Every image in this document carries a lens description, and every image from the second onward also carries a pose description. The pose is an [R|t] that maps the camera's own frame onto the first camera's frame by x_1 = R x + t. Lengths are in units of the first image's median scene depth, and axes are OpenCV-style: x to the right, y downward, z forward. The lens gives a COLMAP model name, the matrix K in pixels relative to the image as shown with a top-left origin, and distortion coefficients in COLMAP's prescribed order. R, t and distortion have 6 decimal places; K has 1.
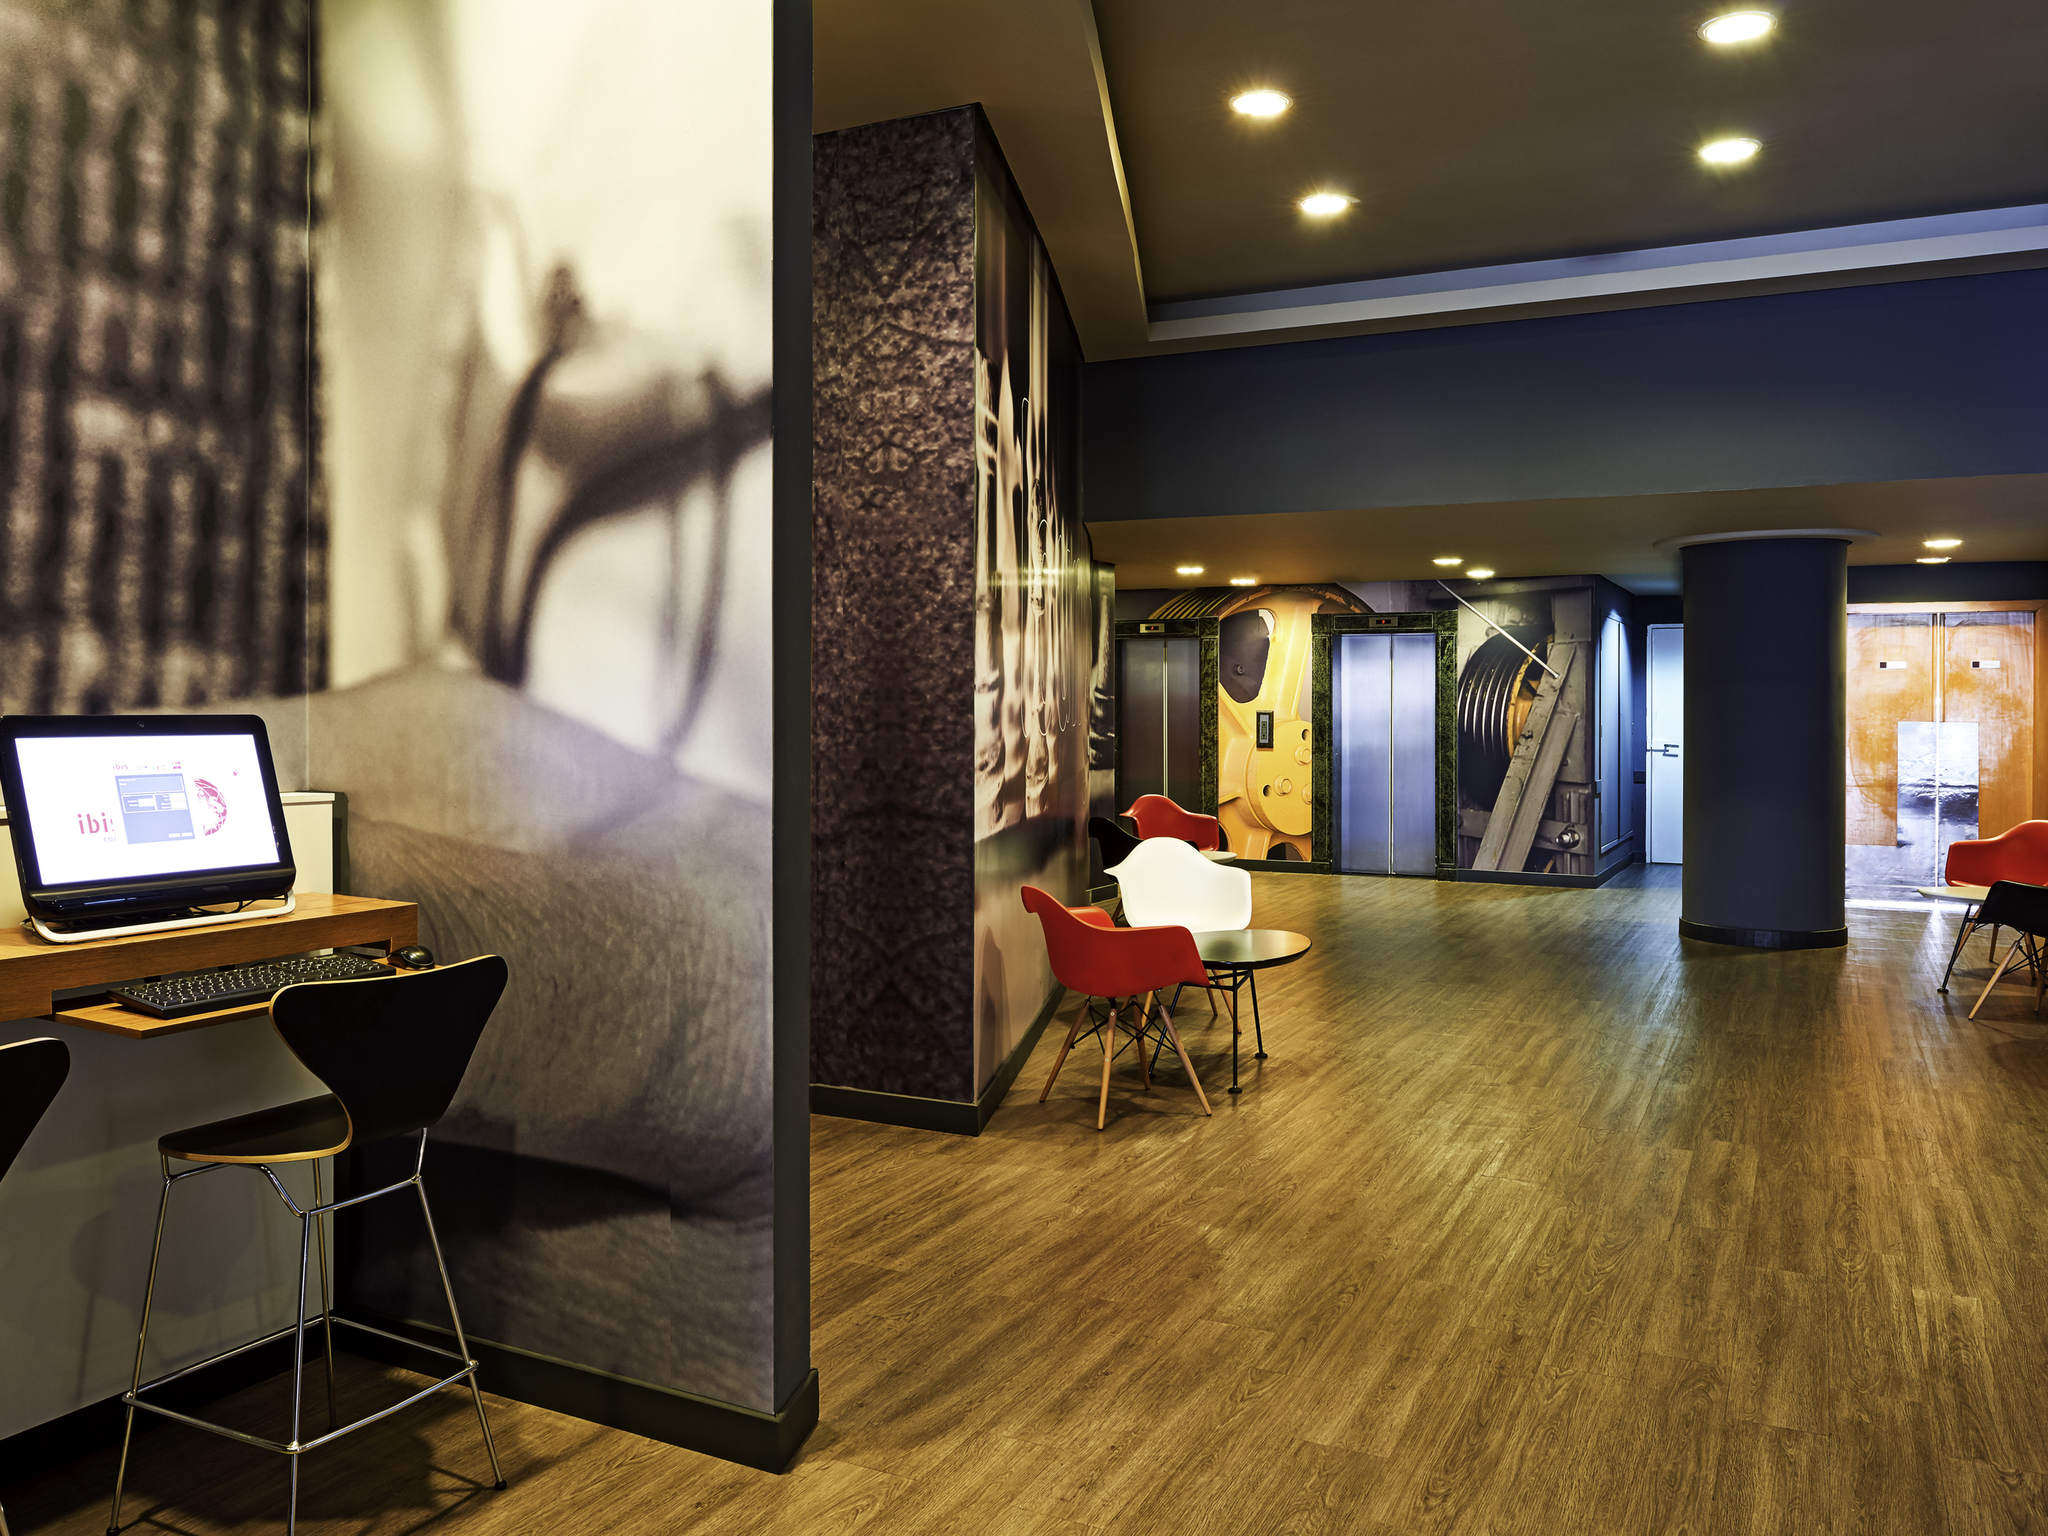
lens RADIAL K [[1595.5, 0, 1021.4], [0, 1595.5, 658.8], [0, 0, 1]] dist [-0.004325, -0.000731]
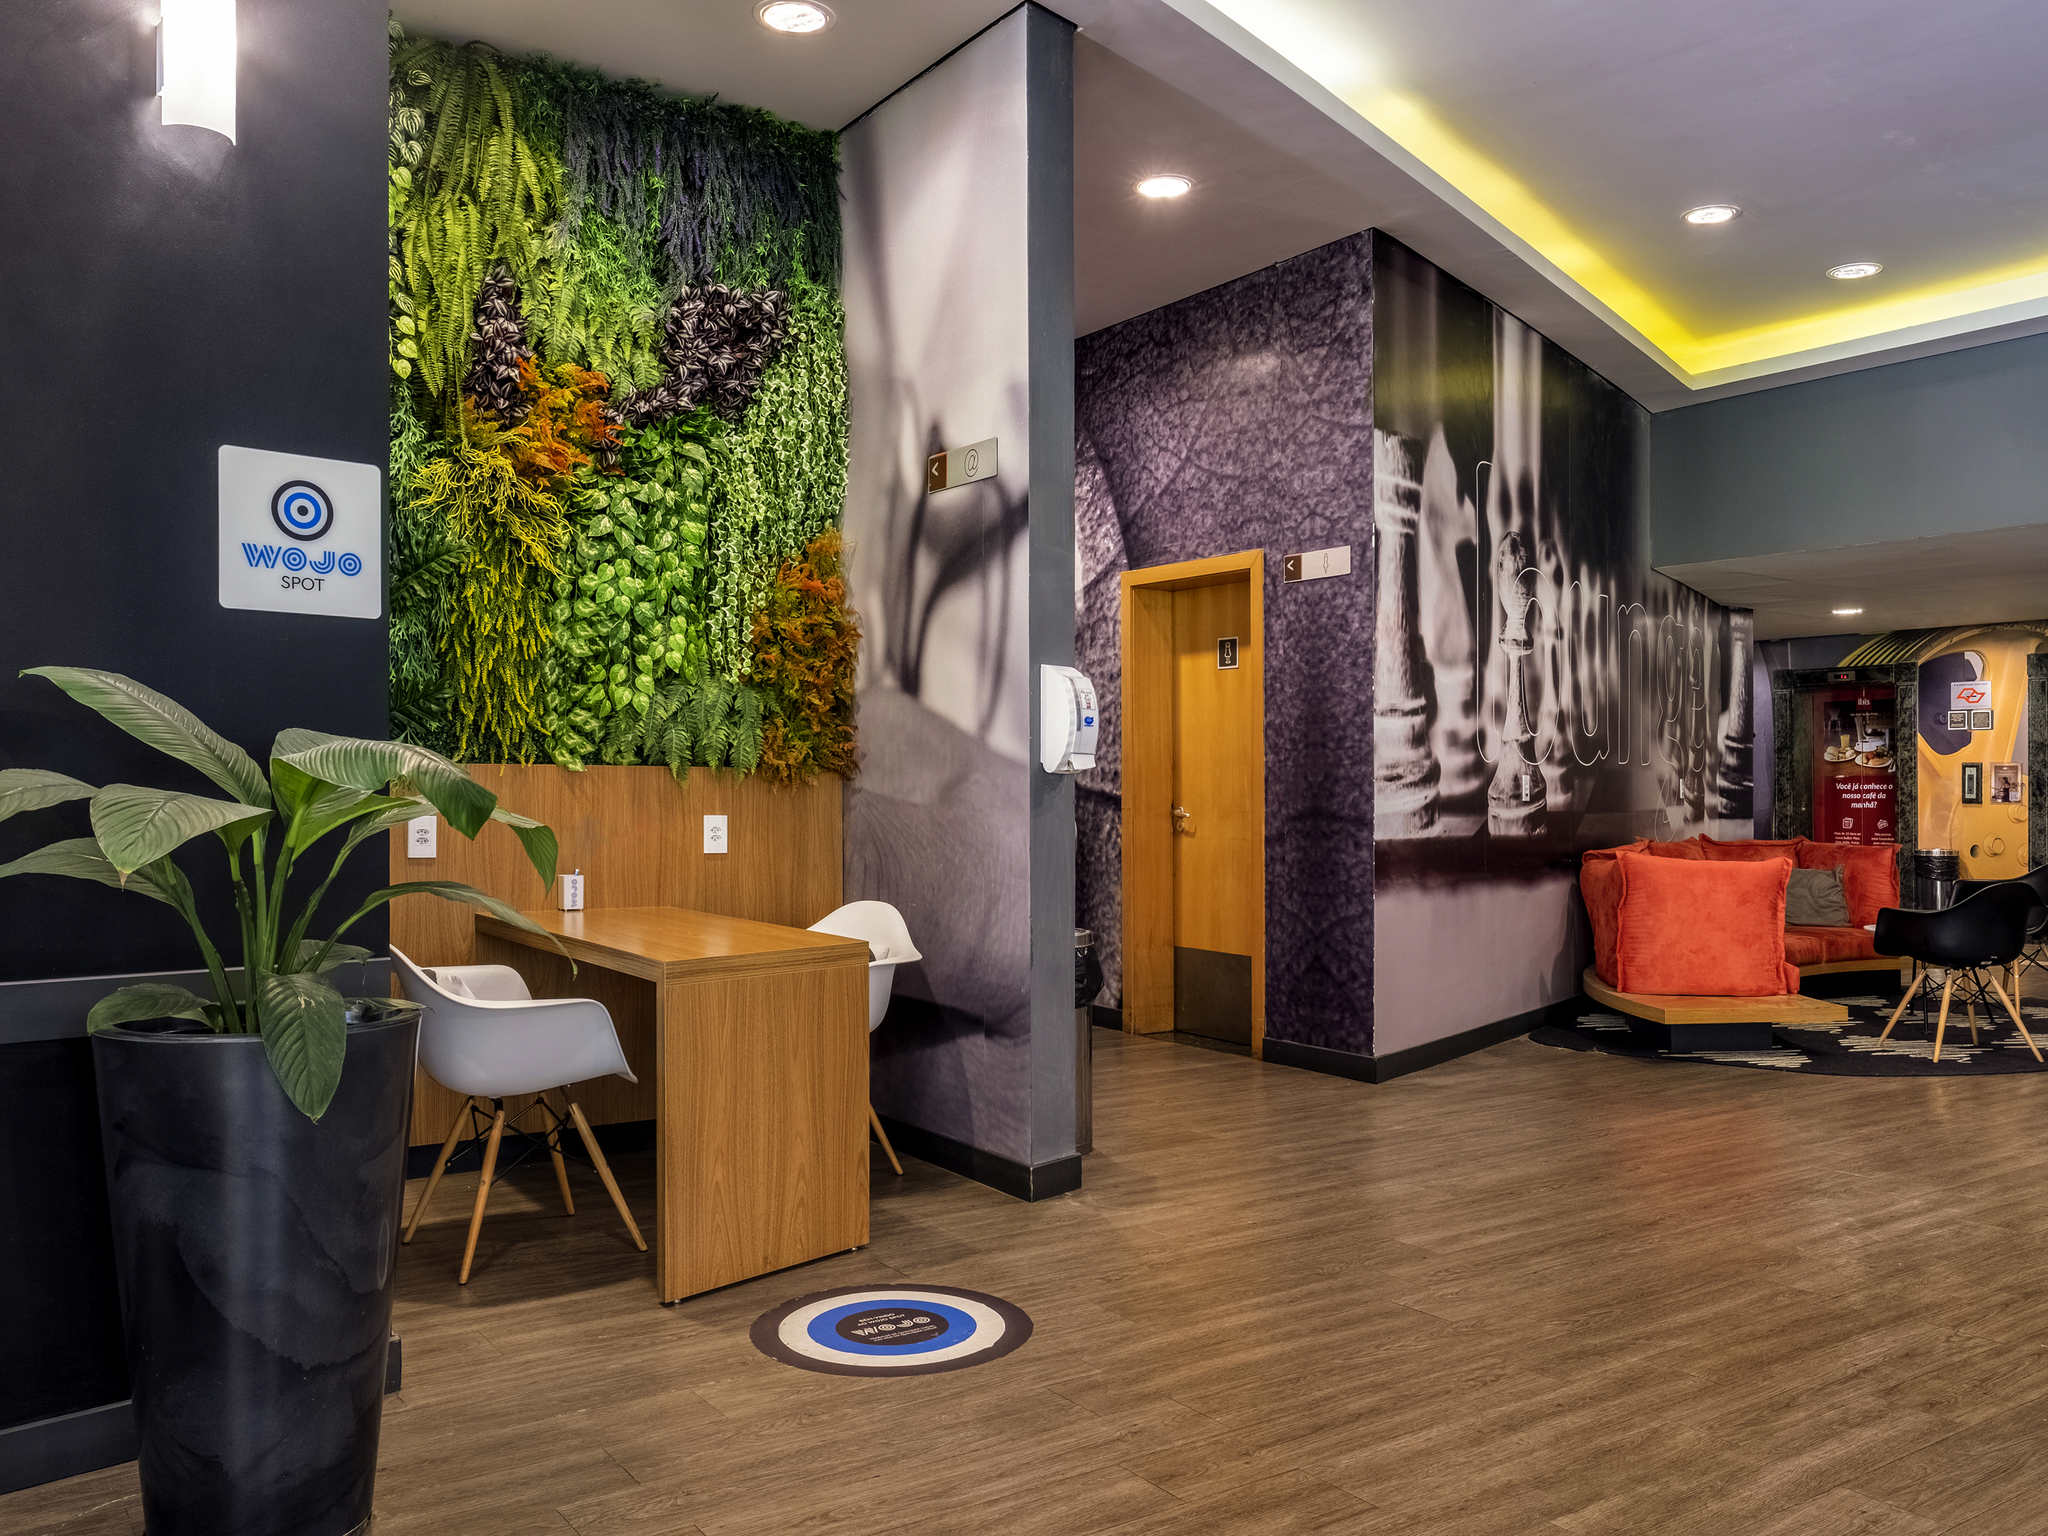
lens RADIAL K [[1681.6, 0, 1021.9], [0, 1681.6, 698.5], [0, 0, 1]] dist [-0.009523, 0.004517]
pose [[0.873358, -0.024691, -0.486453, 0.347735], [0.011959, 0.999500, -0.029263, 0.041649], [0.486932, 0.019740, 0.873217, -0.230073]]
